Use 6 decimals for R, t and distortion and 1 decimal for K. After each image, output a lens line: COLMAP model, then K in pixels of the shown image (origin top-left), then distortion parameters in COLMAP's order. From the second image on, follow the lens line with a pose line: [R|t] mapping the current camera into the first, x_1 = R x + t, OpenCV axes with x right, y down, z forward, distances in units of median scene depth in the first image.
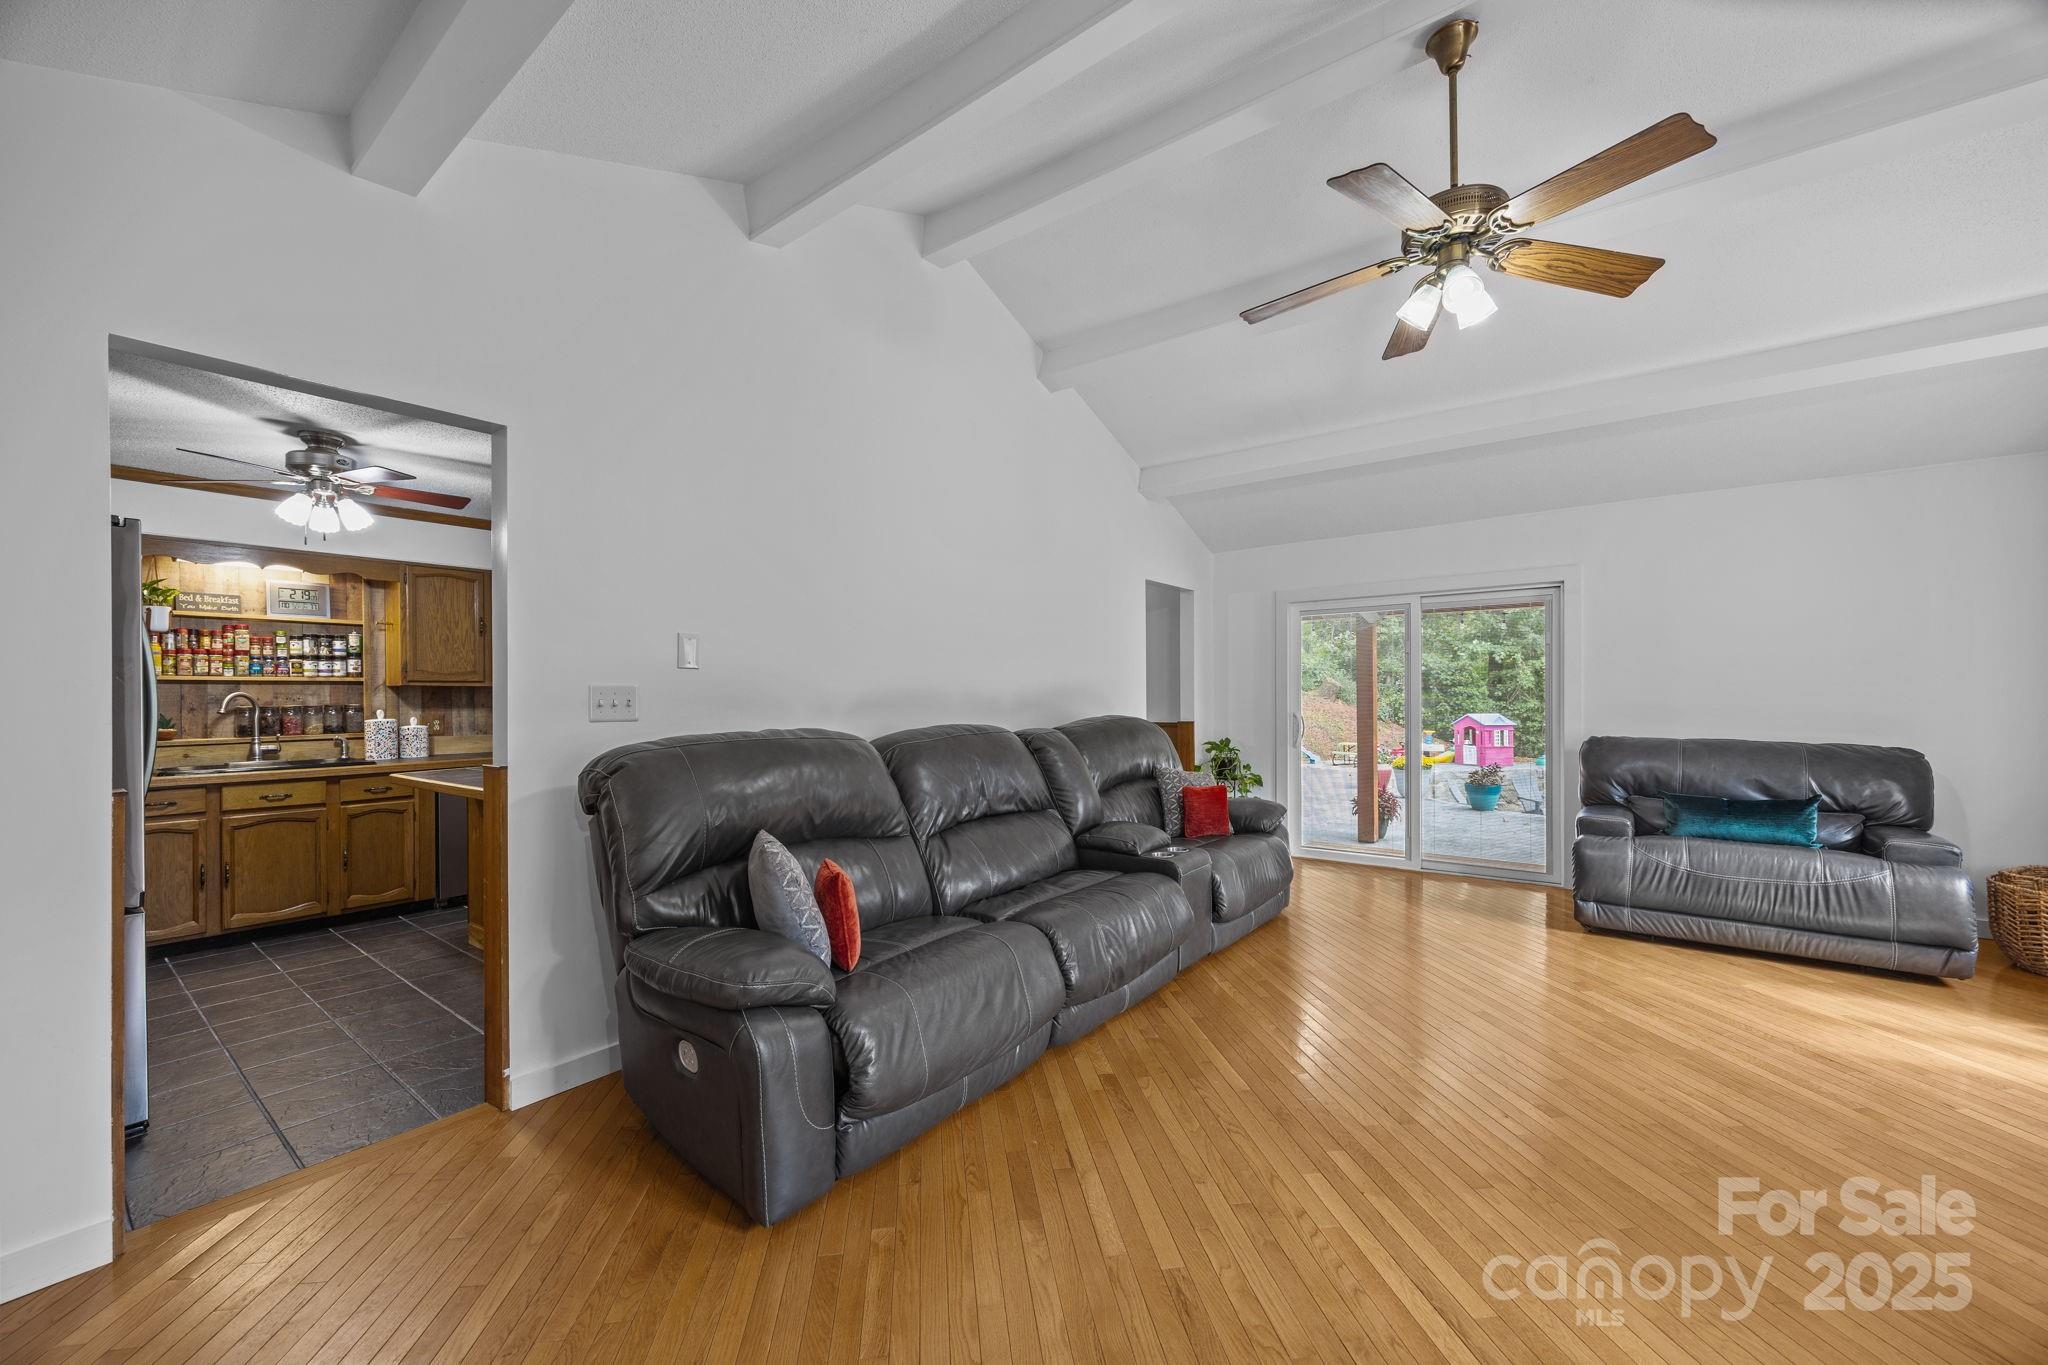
lens RADIAL K [[787.2, 0, 1026.4], [0, 787.2, 694.1], [0, 0, 1]] dist [0.000961, -0.000096]
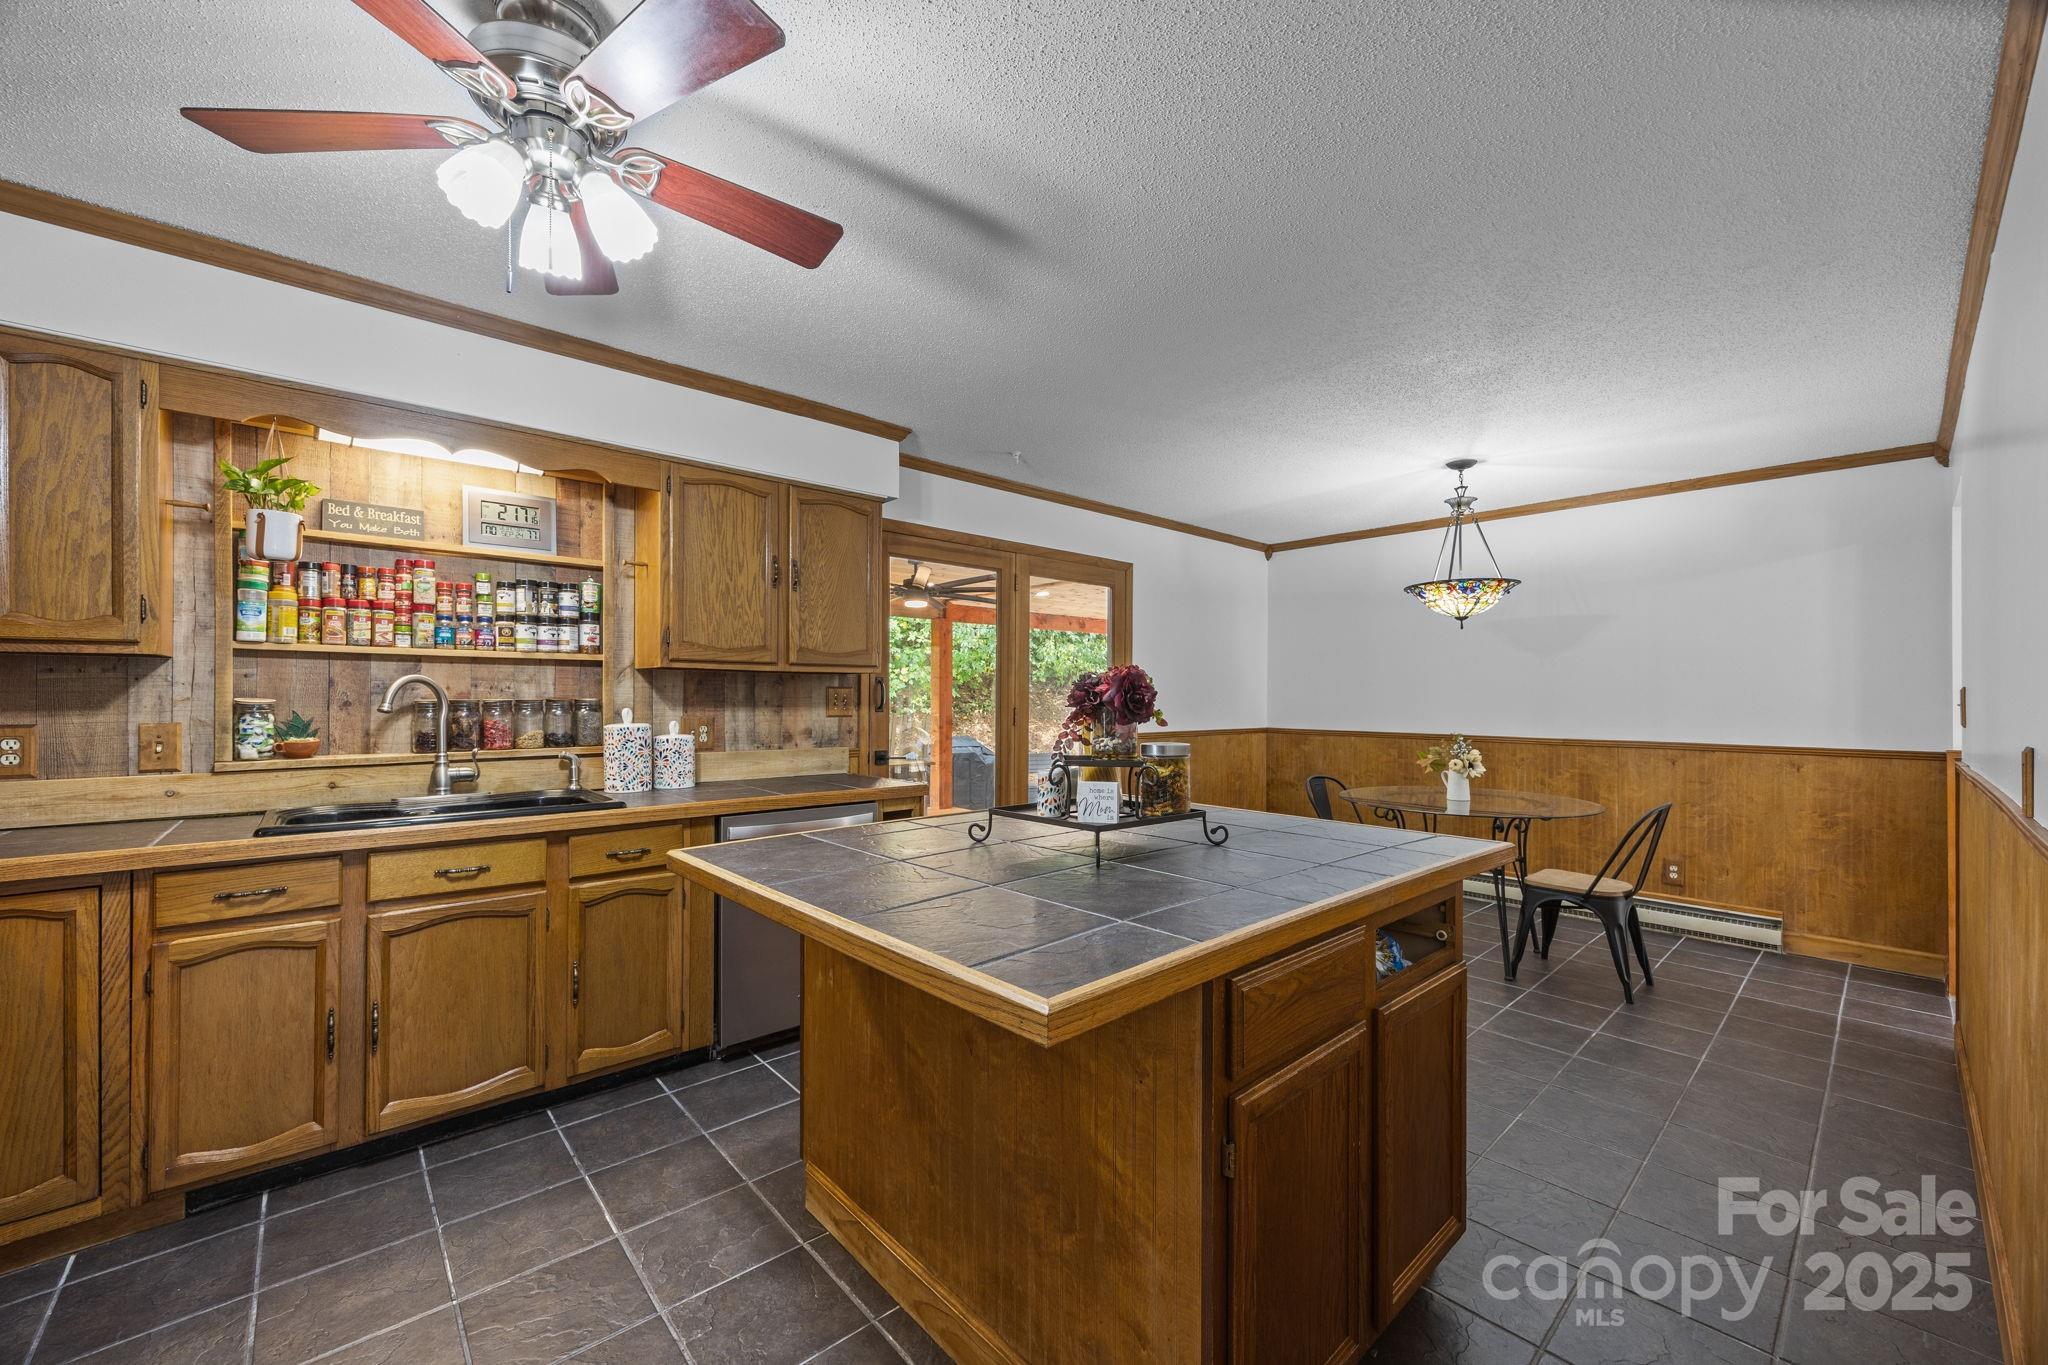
lens RADIAL K [[787.2, 0, 1026.4], [0, 787.2, 694.1], [0, 0, 1]] dist [0.000961, -0.000096]
pose [[0.983429, 0.011578, -0.180925, -0.444234], [-0.012005, 0.999927, -0.001263, 0.006863], [0.180897, 0.003415, 0.983496, 0.500393]]
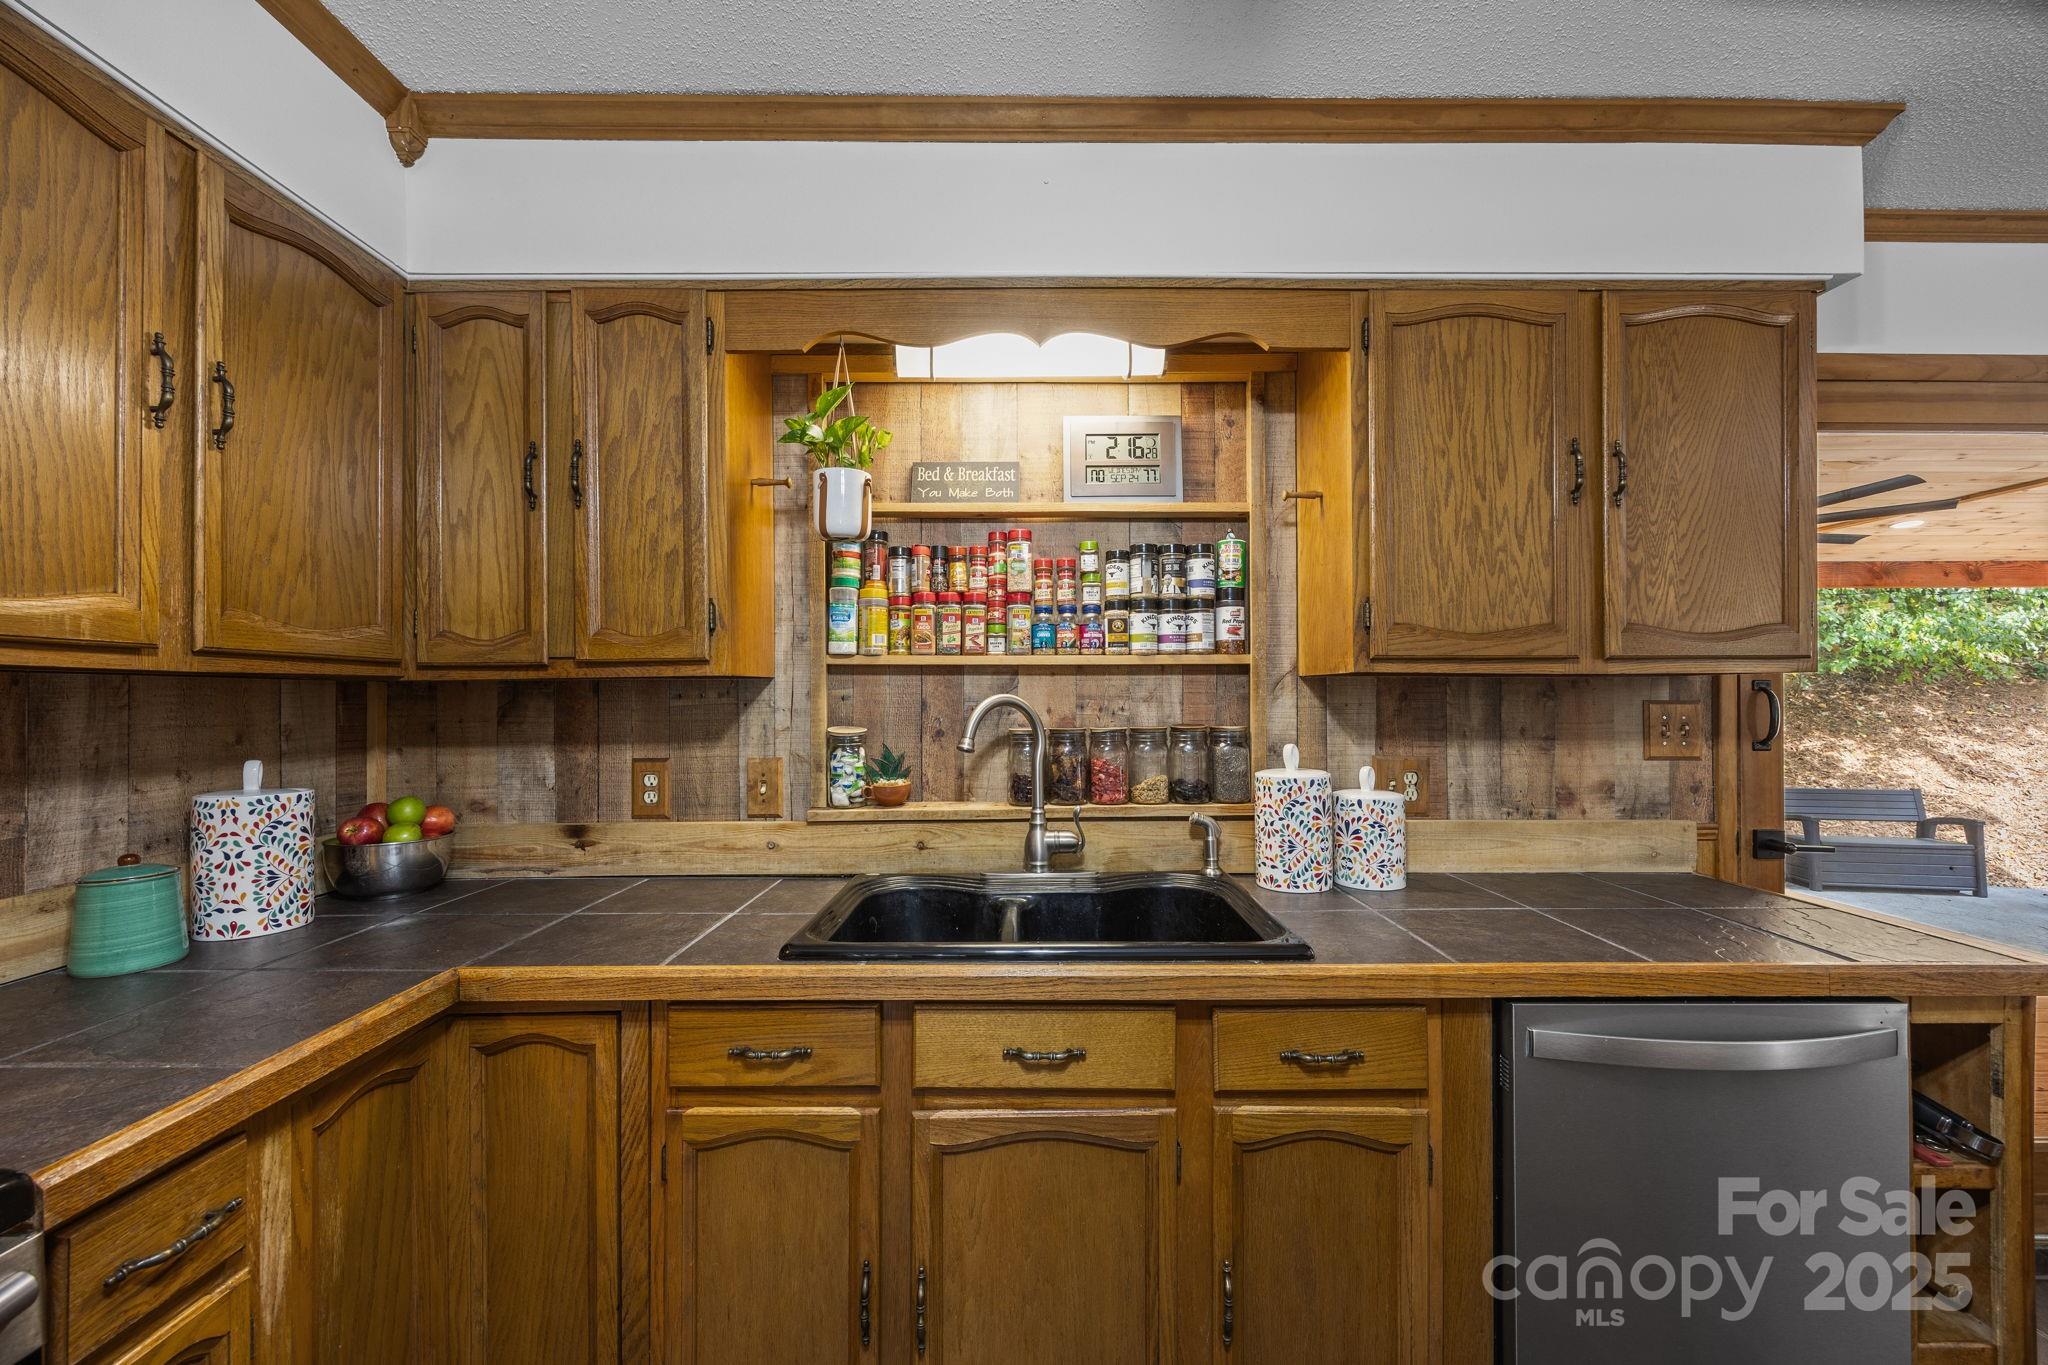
lens RADIAL K [[787.2, 0, 1026.4], [0, 787.2, 694.1], [0, 0, 1]] dist [0.000961, -0.000096]
pose [[0.615173, 0.005981, -0.788369, -0.661823], [-0.001419, 0.999978, 0.006478, -0.004726], [0.788391, -0.002866, 0.615168, 0.741901]]
